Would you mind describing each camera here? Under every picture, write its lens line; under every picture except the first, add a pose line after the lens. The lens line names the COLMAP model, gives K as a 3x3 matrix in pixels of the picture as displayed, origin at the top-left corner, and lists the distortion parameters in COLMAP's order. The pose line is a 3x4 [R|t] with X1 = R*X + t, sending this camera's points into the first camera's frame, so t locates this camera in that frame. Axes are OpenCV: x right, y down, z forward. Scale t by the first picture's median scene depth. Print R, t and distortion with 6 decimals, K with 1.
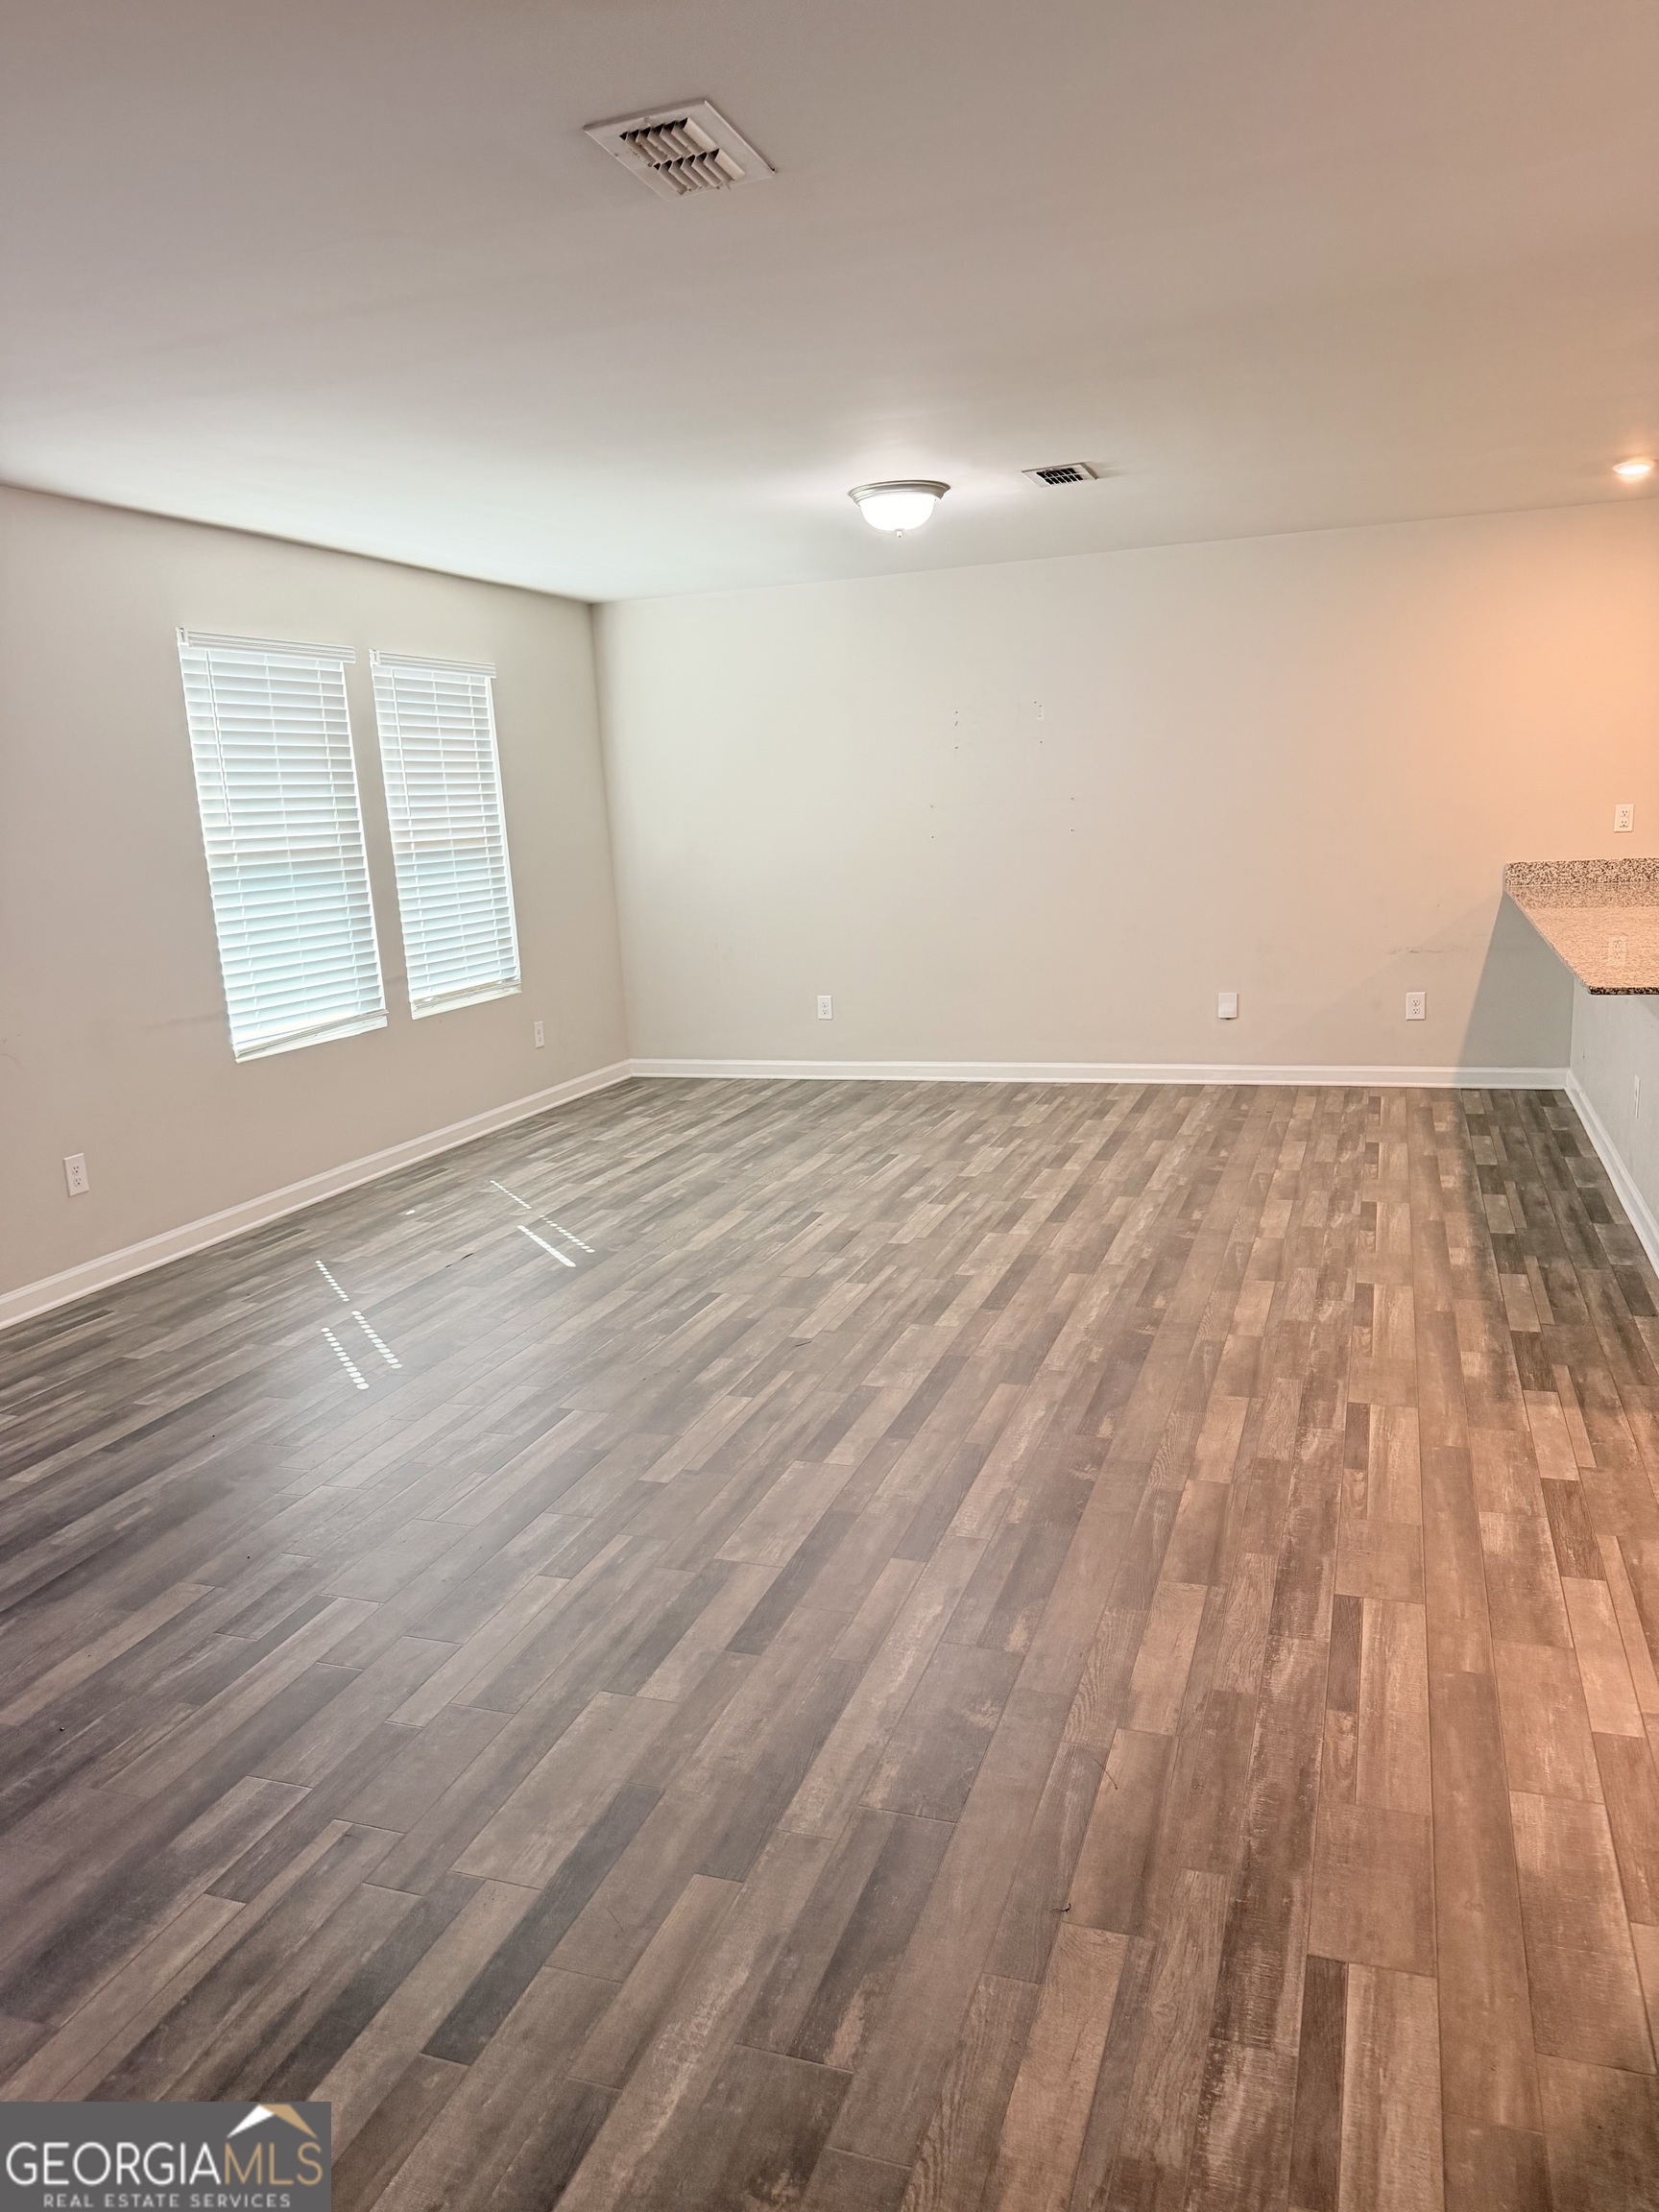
lens RADIAL K [[1576.8, 0, 821.9], [0, 1576.8, 1094.3], [0, 0, 1]] dist [0.060118, -0.004190]
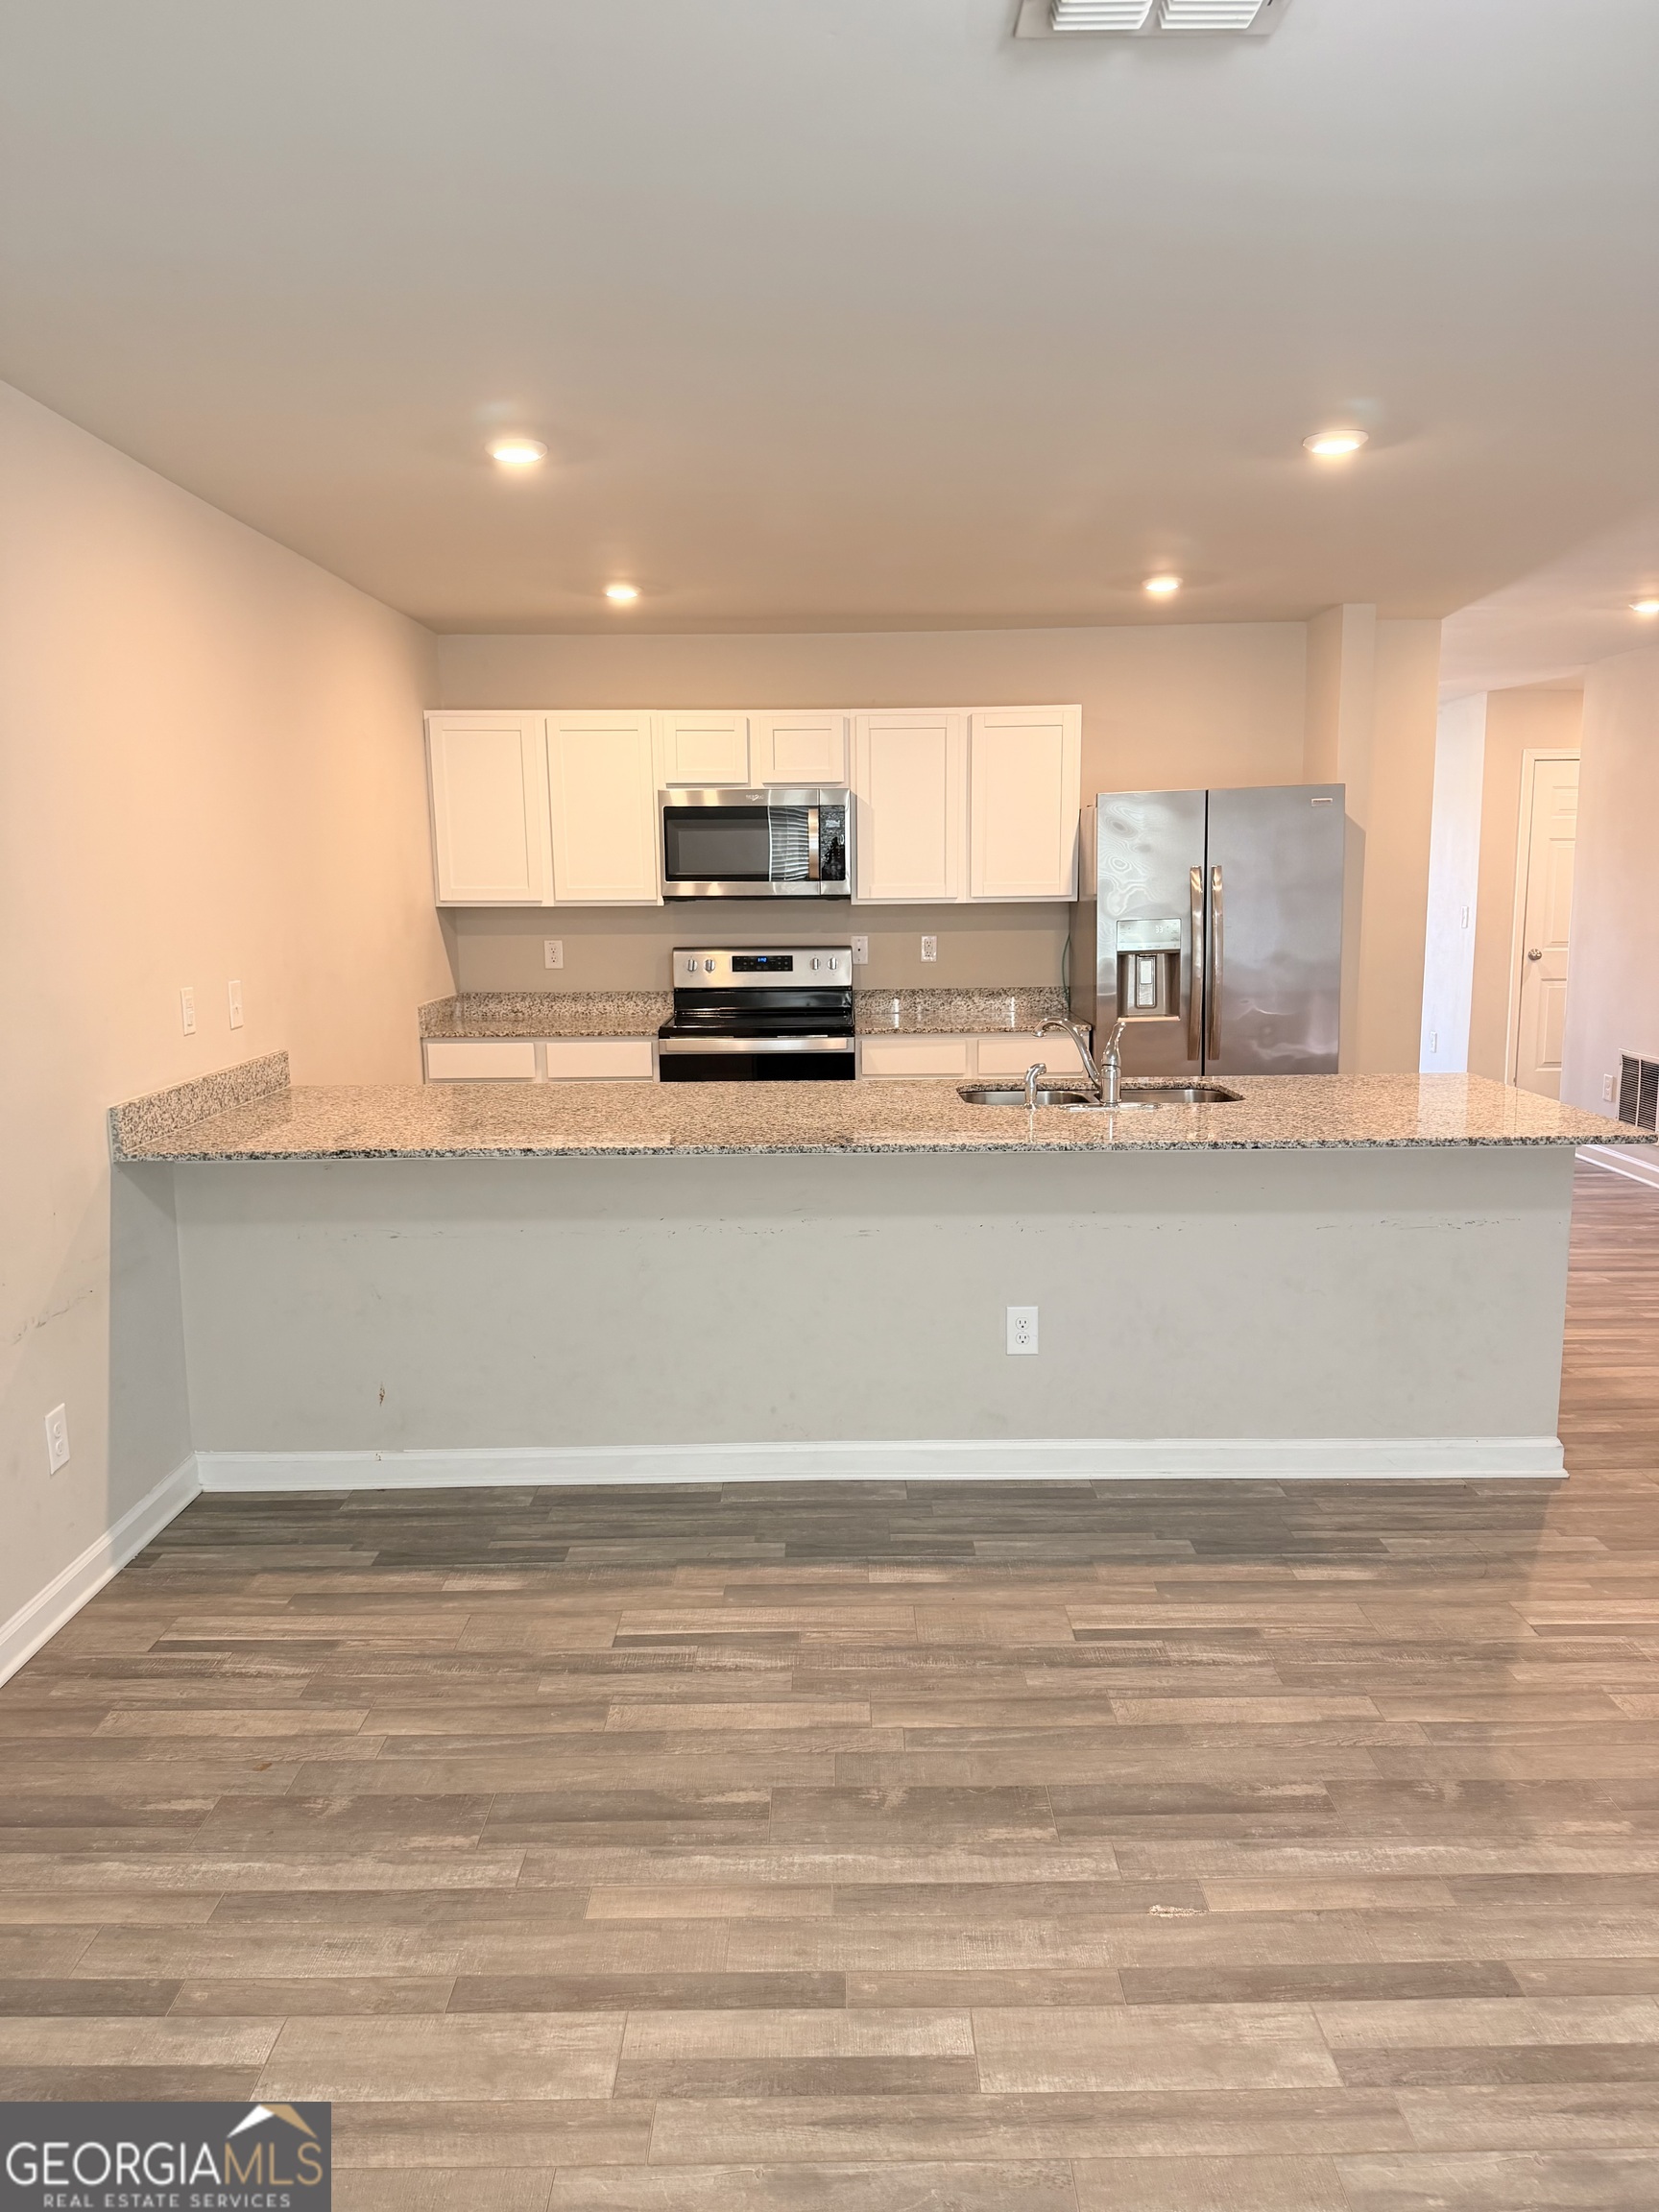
lens RADIAL K [[1534.5, 0, 829.5], [0, 1534.5, 1106.0], [0, 0, 1]] dist [0.101913, -0.174555]
pose [[-0.332923, -0.087165, 0.938917, -0.139758], [0.205127, 0.965178, 0.162338, -0.228469], [-0.920372, 0.246643, -0.303451, 1.206303]]
